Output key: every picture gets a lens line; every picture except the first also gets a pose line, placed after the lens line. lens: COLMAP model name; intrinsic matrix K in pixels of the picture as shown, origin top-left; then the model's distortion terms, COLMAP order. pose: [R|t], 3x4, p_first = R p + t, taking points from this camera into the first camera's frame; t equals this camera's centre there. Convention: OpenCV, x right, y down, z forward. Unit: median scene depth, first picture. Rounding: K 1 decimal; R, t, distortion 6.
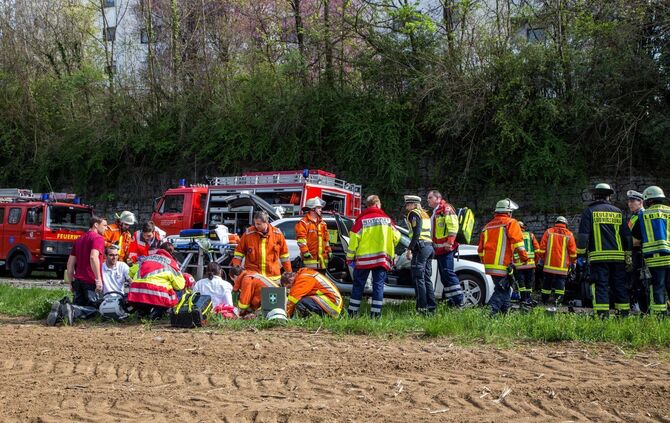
lens RADIAL K [[853.5, 0, 331.7], [0, 853.5, 205.9], [0, 0, 1]] dist [0.133495, 0.000000]
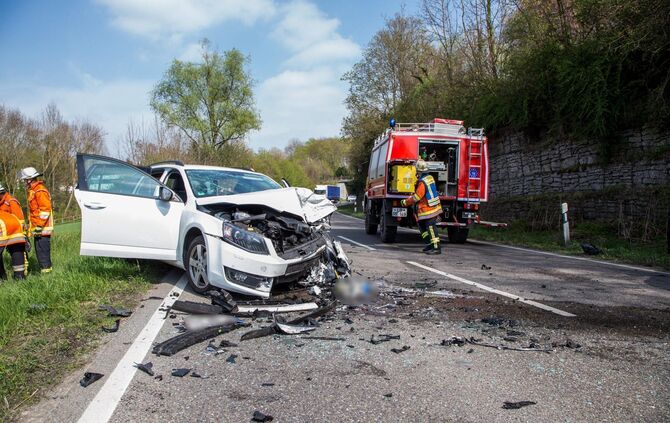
lens RADIAL K [[455.7, 0, 336.1], [0, 455.7, 226.8], [0, 0, 1]] dist [-0.099566, 0.033204]
pose [[0.638962, 0.010548, -0.769166, 0.282778], [0.066439, 0.995413, 0.068843, 0.034838], [0.766364, -0.095091, 0.635330, 0.523952]]
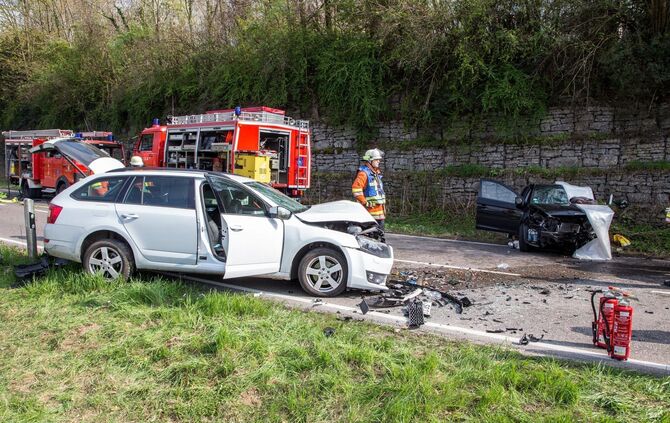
lens RADIAL K [[551.4, 0, 331.0], [0, 551.4, 213.0], [0, 0, 1]] dist [-0.045145, 0.032788]
pose [[0.990899, 0.000444, -0.134610, 0.137090], [0.019521, 0.988949, 0.146962, -0.011125], [0.133188, -0.148252, 0.979940, 0.328475]]
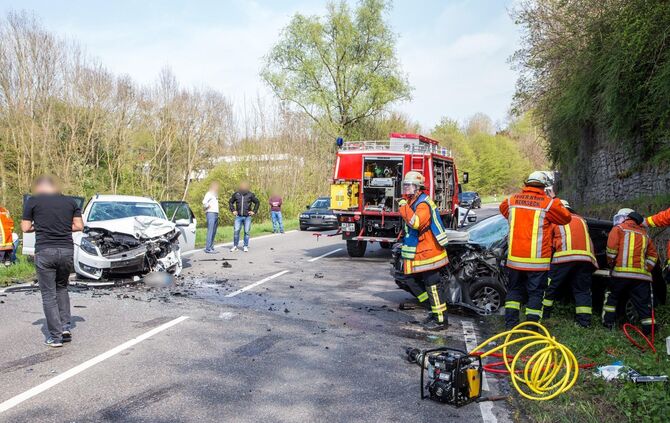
lens RADIAL K [[720.7, 0, 320.4], [0, 720.7, 216.3], [0, 0, 1]] dist [0.053343, 0.000000]
pose [[0.298871, -0.000721, -0.954293, 0.676513], [0.065670, 0.997645, 0.019813, 0.027940], [0.952031, -0.068590, 0.298215, 0.614696]]
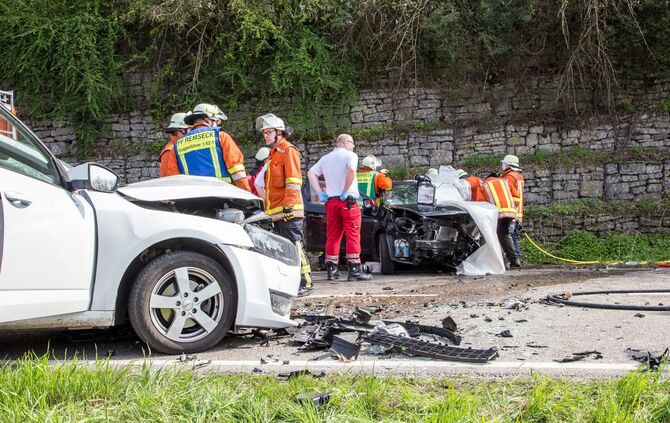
lens RADIAL K [[720.7, 0, 328.3], [0, 720.7, 239.7], [0, 0, 1]] dist [0.053343, 0.000000]
pose [[0.949251, -0.063793, 0.307982, 0.073928], [0.030838, 0.993374, 0.110712, 0.026148], [-0.313004, -0.095596, 0.944929, 0.419197]]
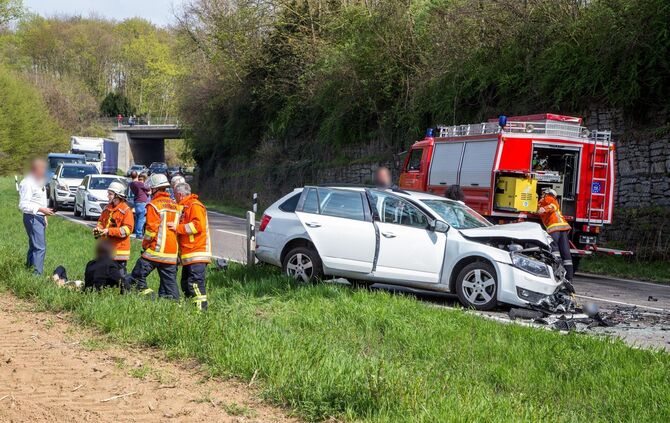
lens RADIAL K [[1110.7, 0, 339.8], [0, 1110.7, 215.5], [0, 0, 1]] dist [0.280888, 0.000000]
pose [[0.807181, 0.017928, -0.590032, 0.387524], [0.021672, 0.997965, 0.059970, -0.014245], [0.589906, -0.061194, 0.805150, 0.078481]]
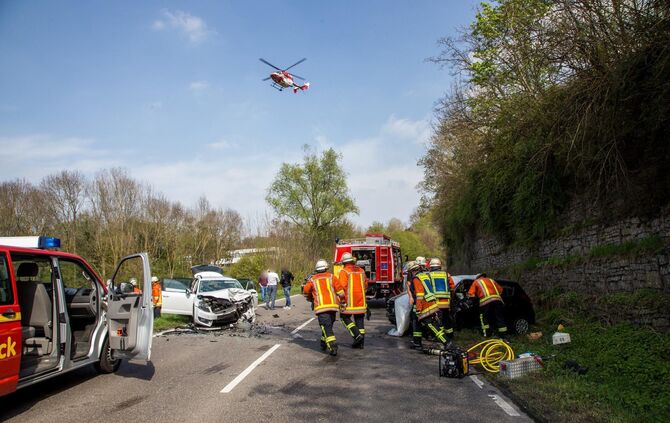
lens RADIAL K [[455.7, 0, 323.4], [0, 455.7, 224.5], [0, 0, 1]] dist [-0.099566, 0.033204]
pose [[0.356119, -0.137046, -0.924336, 0.705536], [0.103933, 0.988858, -0.106570, 0.022987], [0.928643, -0.058118, 0.366394, 0.548321]]
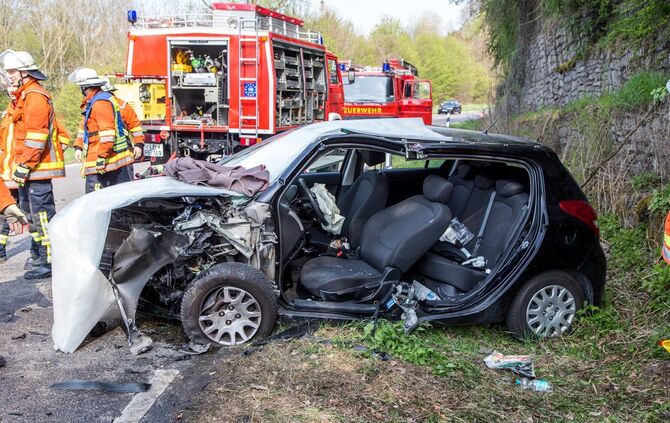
lens RADIAL K [[773.0, 0, 322.9], [0, 773.0, 203.9], [0, 0, 1]] dist [0.104044, 0.000000]
pose [[0.364422, 0.082402, -0.927581, 0.506567], [0.077298, 0.989963, 0.118312, 0.038677], [0.928020, -0.114815, 0.354395, 0.780058]]
